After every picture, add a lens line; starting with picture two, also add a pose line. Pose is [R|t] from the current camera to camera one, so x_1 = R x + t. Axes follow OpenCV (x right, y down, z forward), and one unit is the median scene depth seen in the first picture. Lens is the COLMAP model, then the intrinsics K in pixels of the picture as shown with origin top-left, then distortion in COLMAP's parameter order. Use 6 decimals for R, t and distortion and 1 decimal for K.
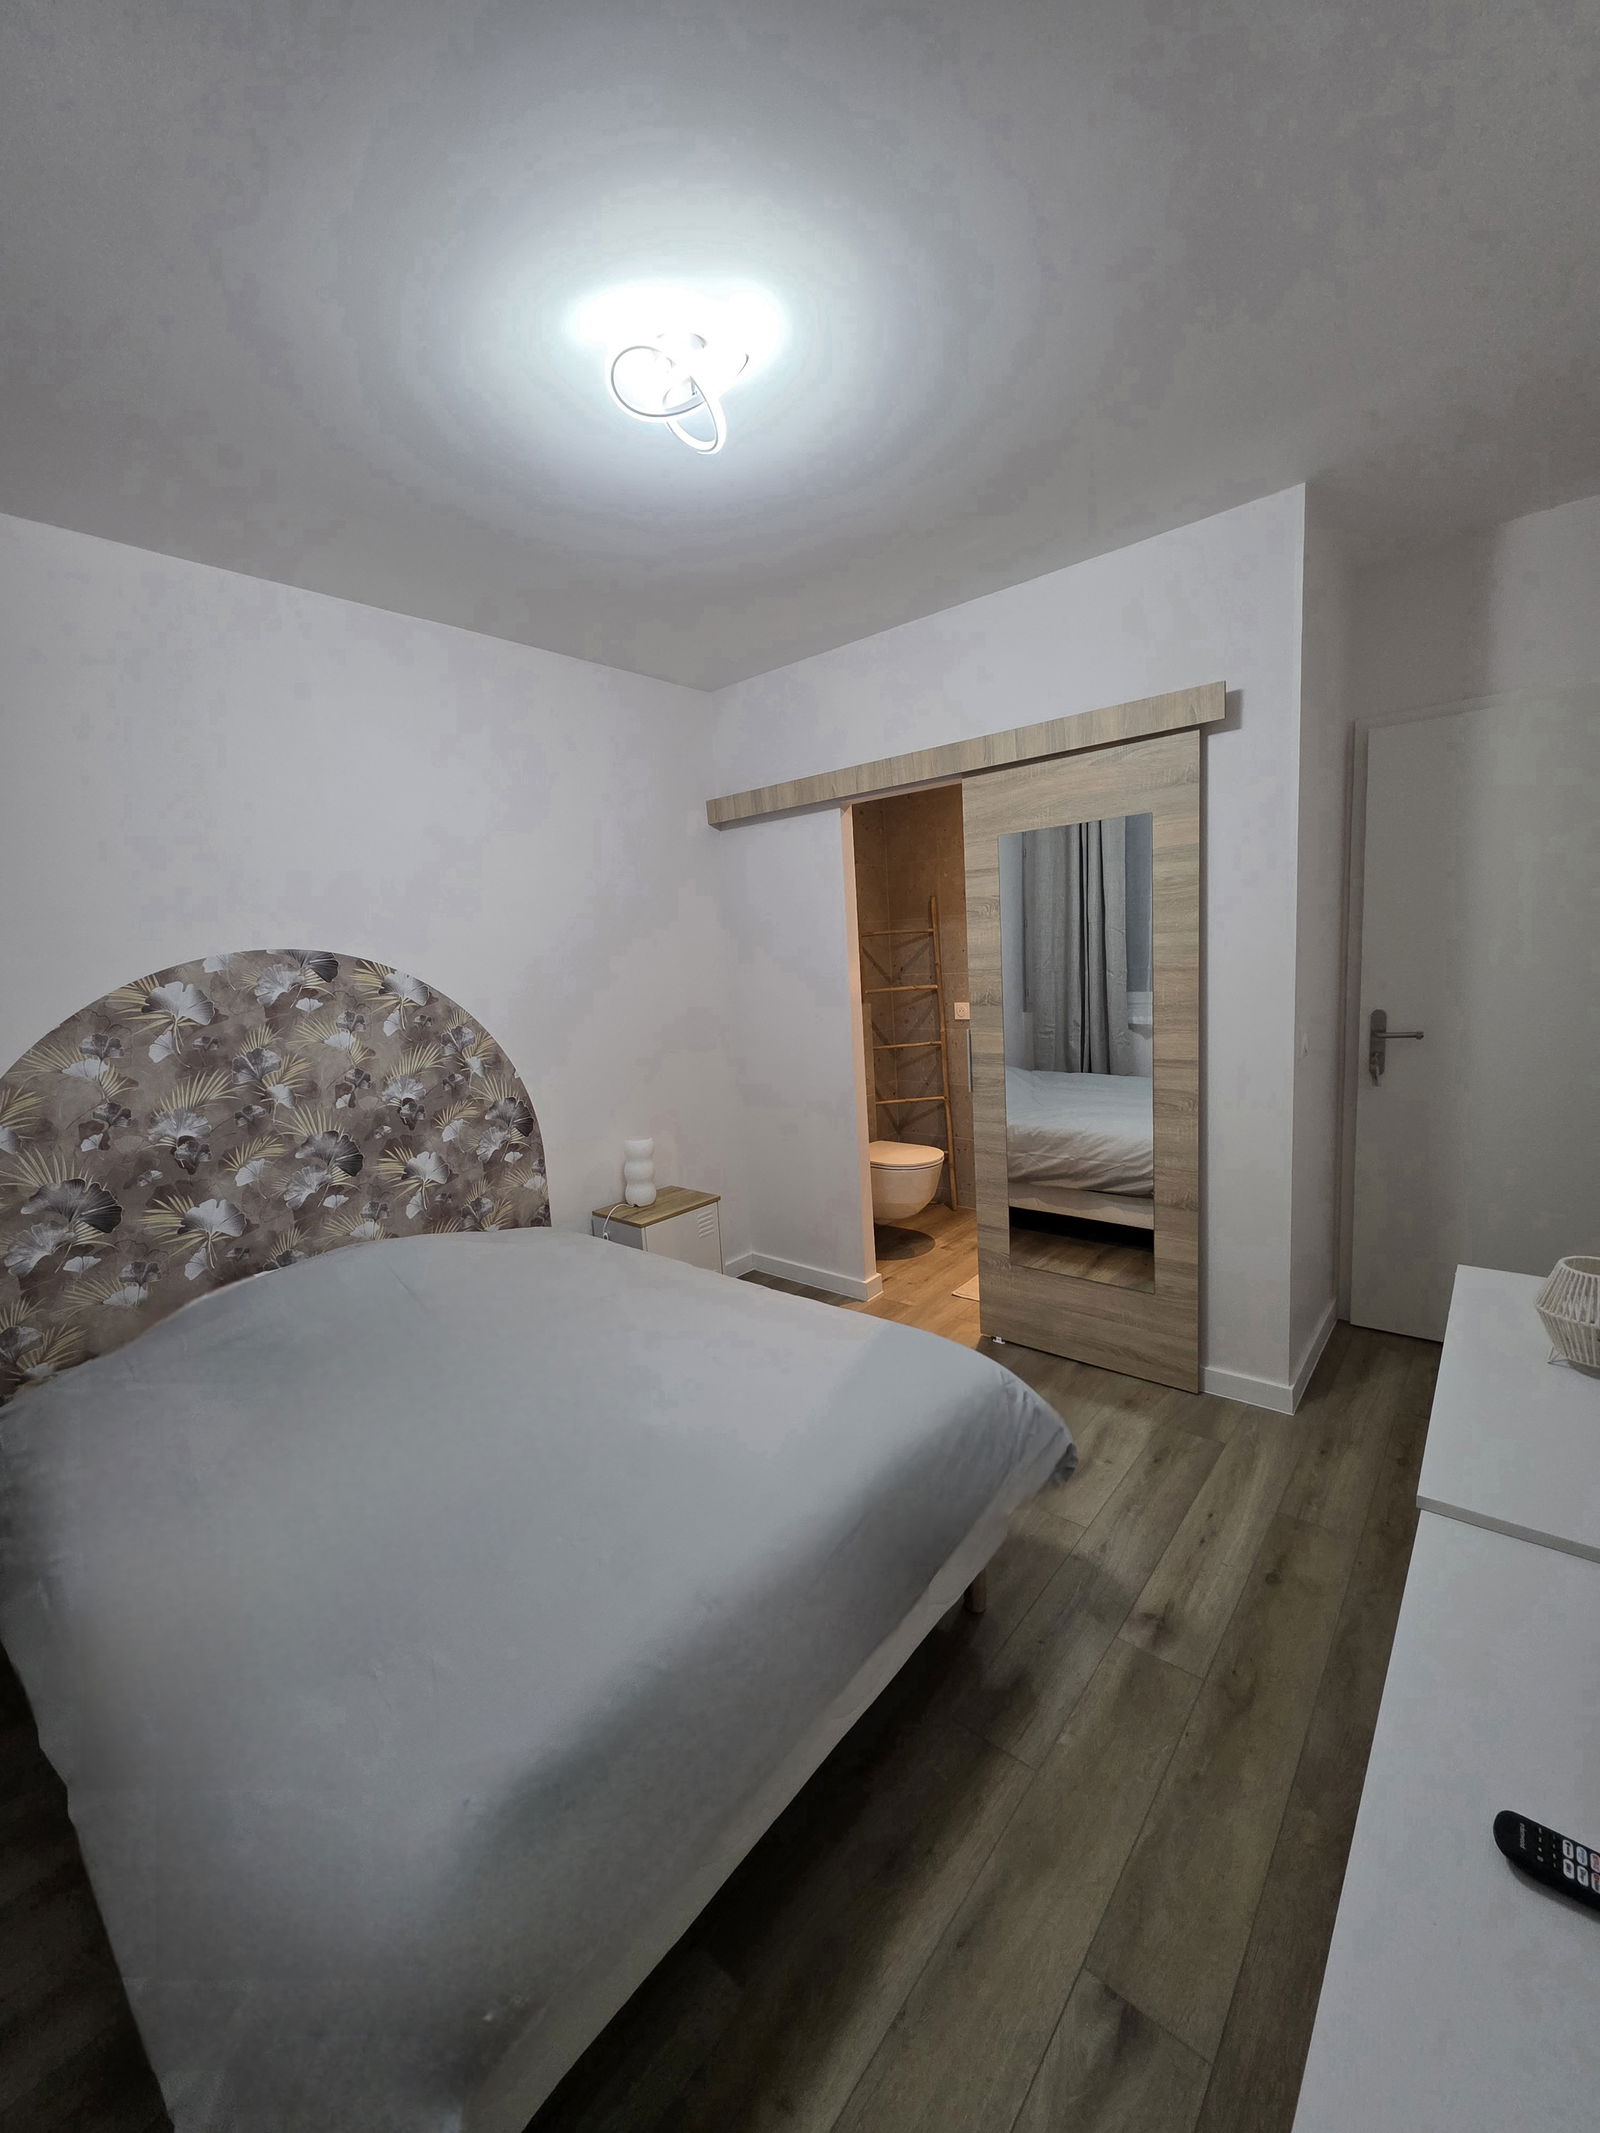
lens RADIAL K [[833.0, 0, 800.0], [0, 833.0, 1066.5], [0, 0, 1]] dist [0.026168, 0.000239]
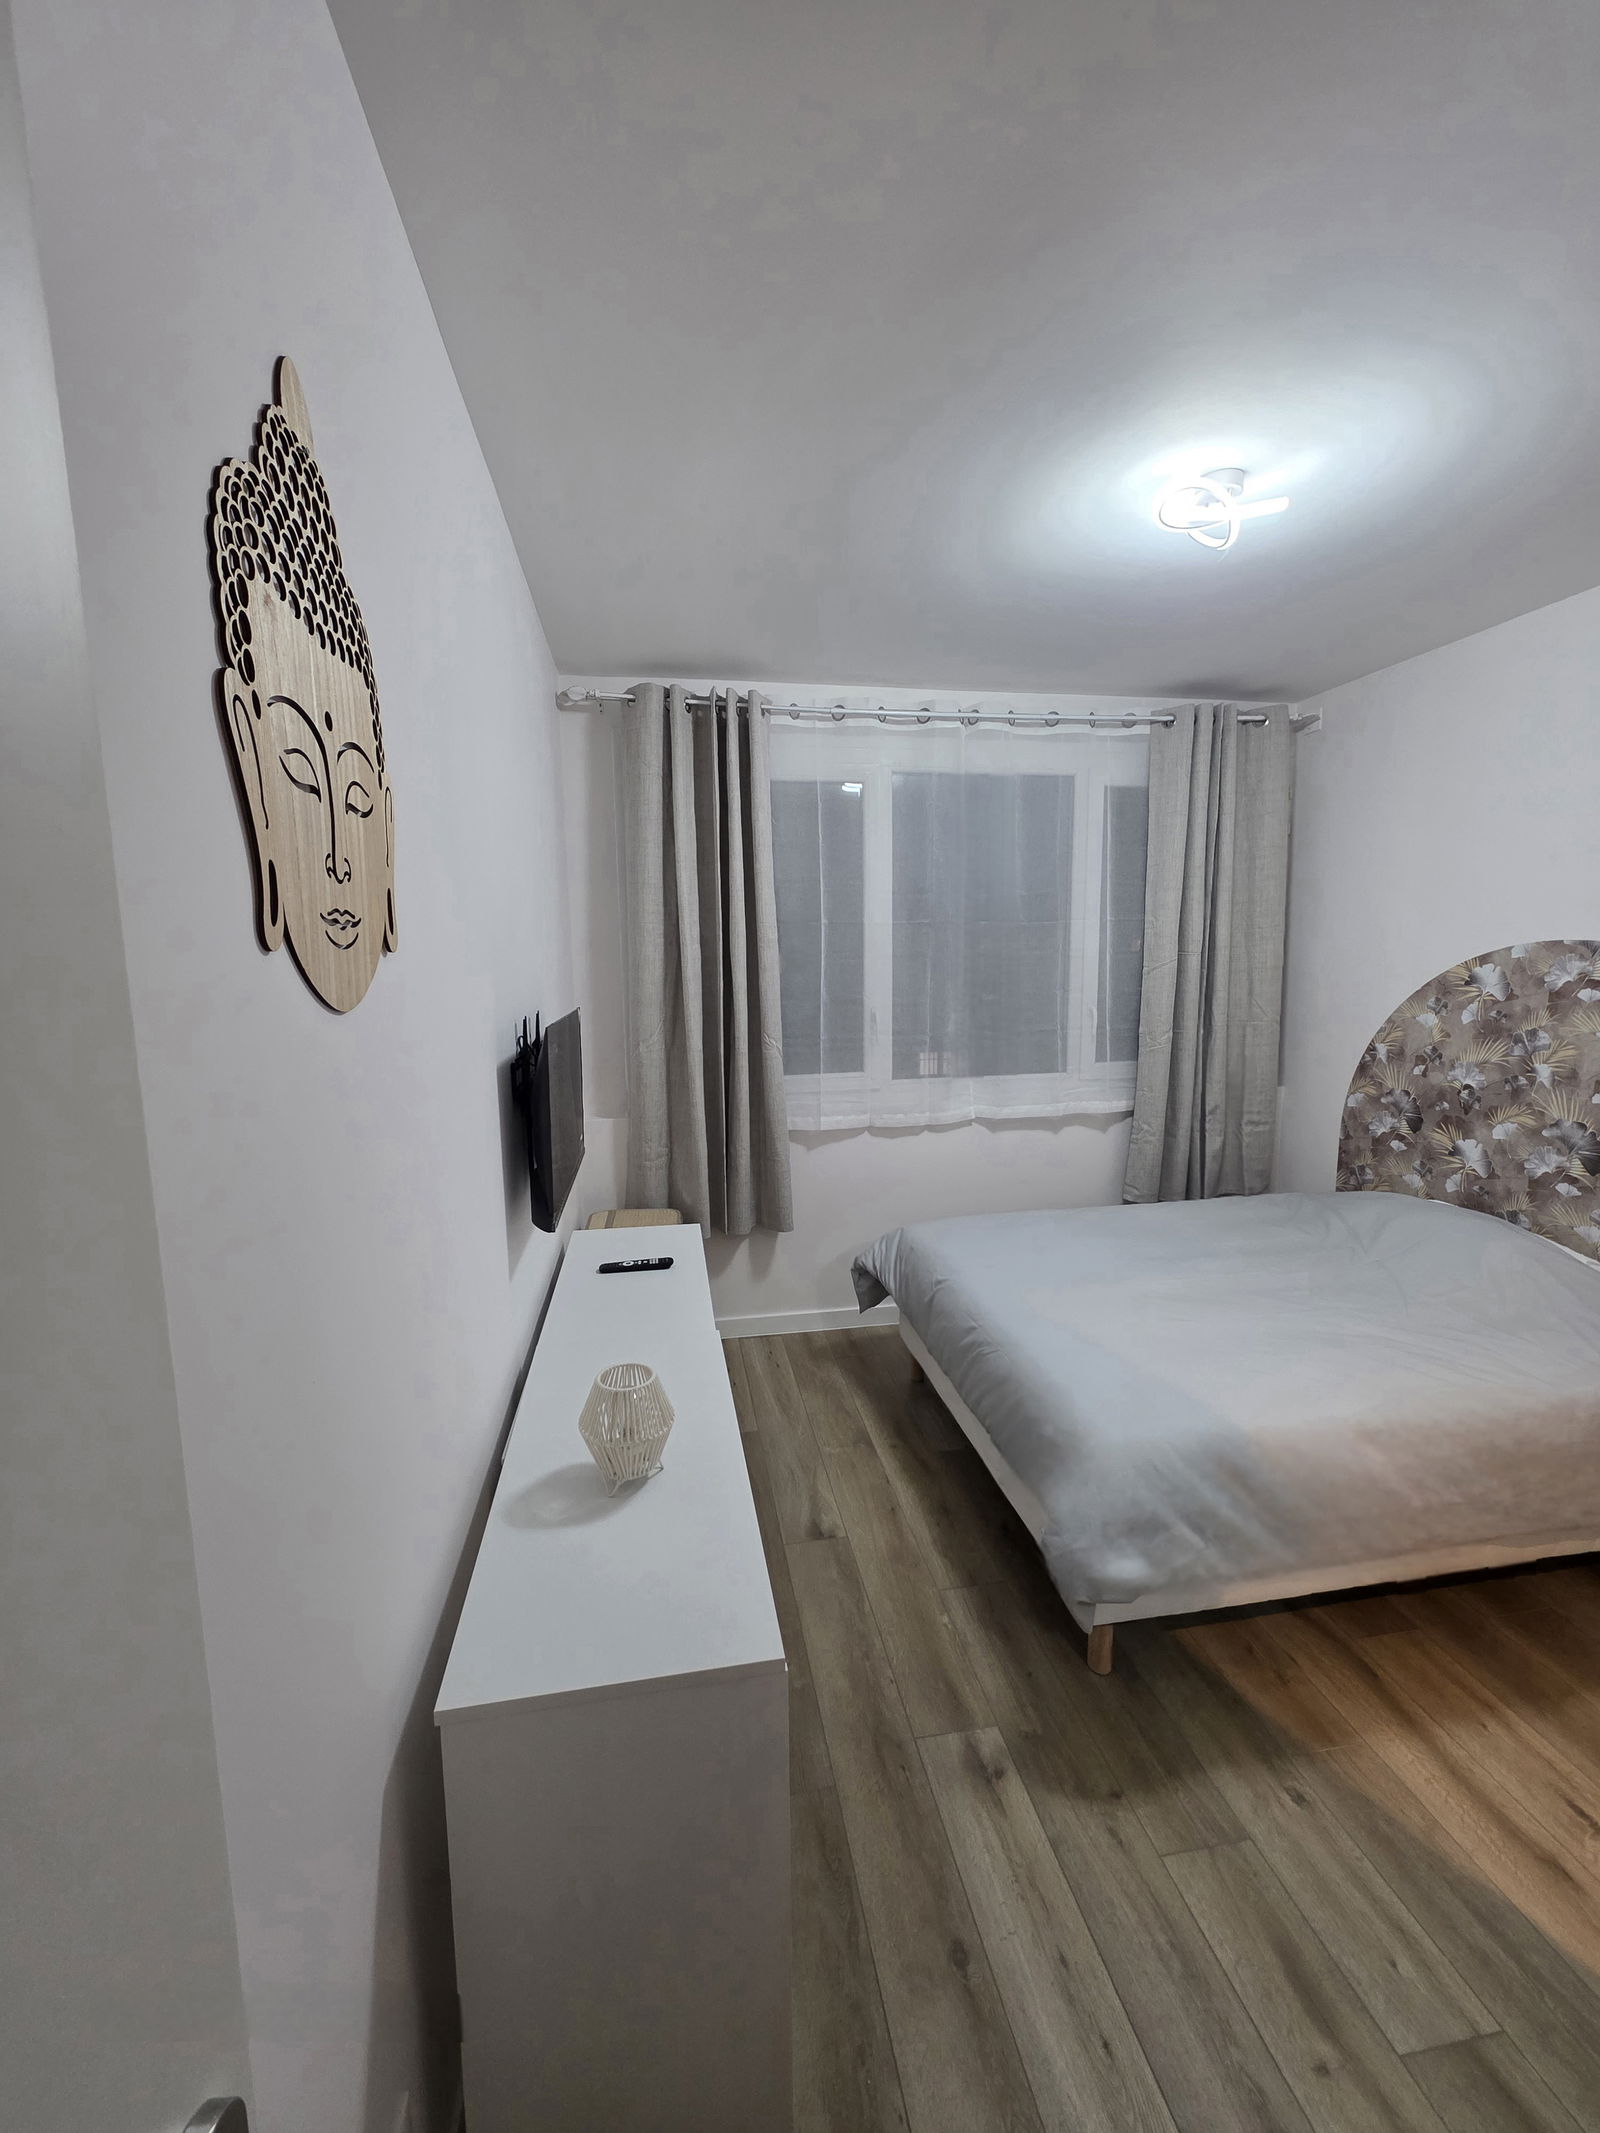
lens RADIAL K [[840.0, 0, 800.0], [0, 840.0, 1066.5], [0, 0, 1]] dist [-0.001818, -0.000496]
pose [[-0.628236, 0.154258, -0.762578, 0.877801], [-0.085974, 0.960381, 0.265099, -0.194038], [0.773258, 0.232106, -0.590083, 0.964410]]
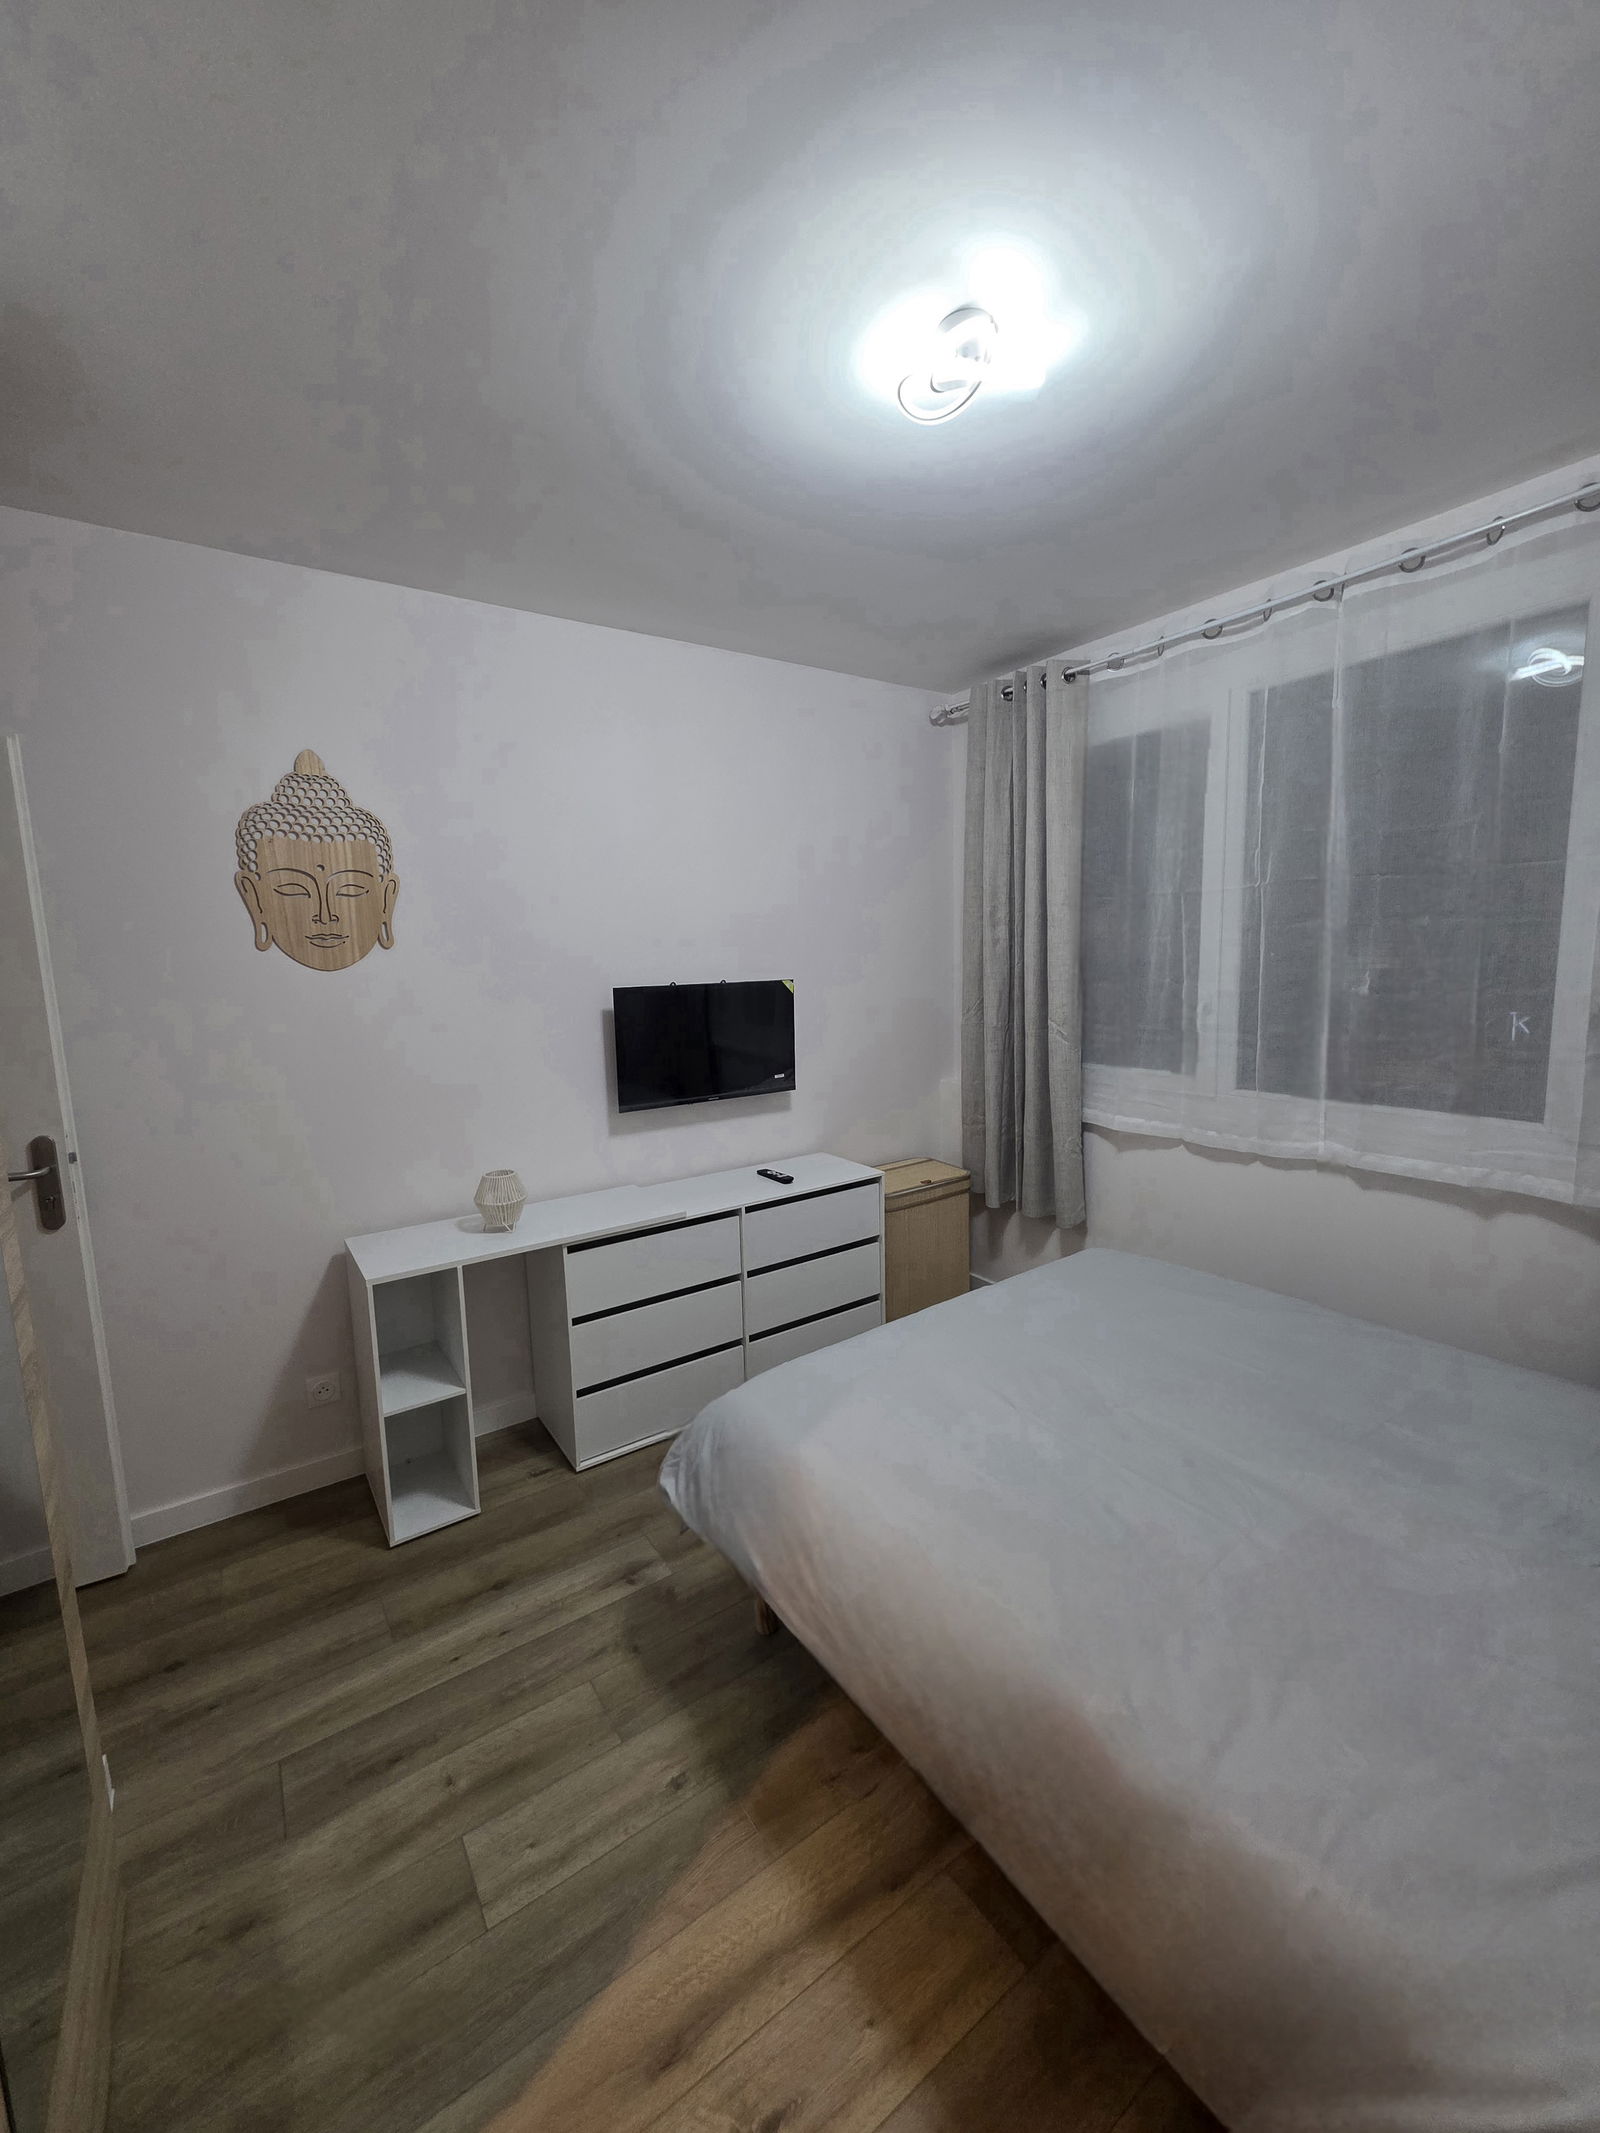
lens RADIAL K [[857.9, 0, 800.0], [0, 857.9, 1066.5], [0, 0, 1]] dist [0.000070, 0.000016]
pose [[-0.966396, 0.039586, 0.253991, -0.084280], [0.111381, 0.954986, 0.274949, -0.216548], [-0.231674, 0.293999, -0.927303, 1.458347]]
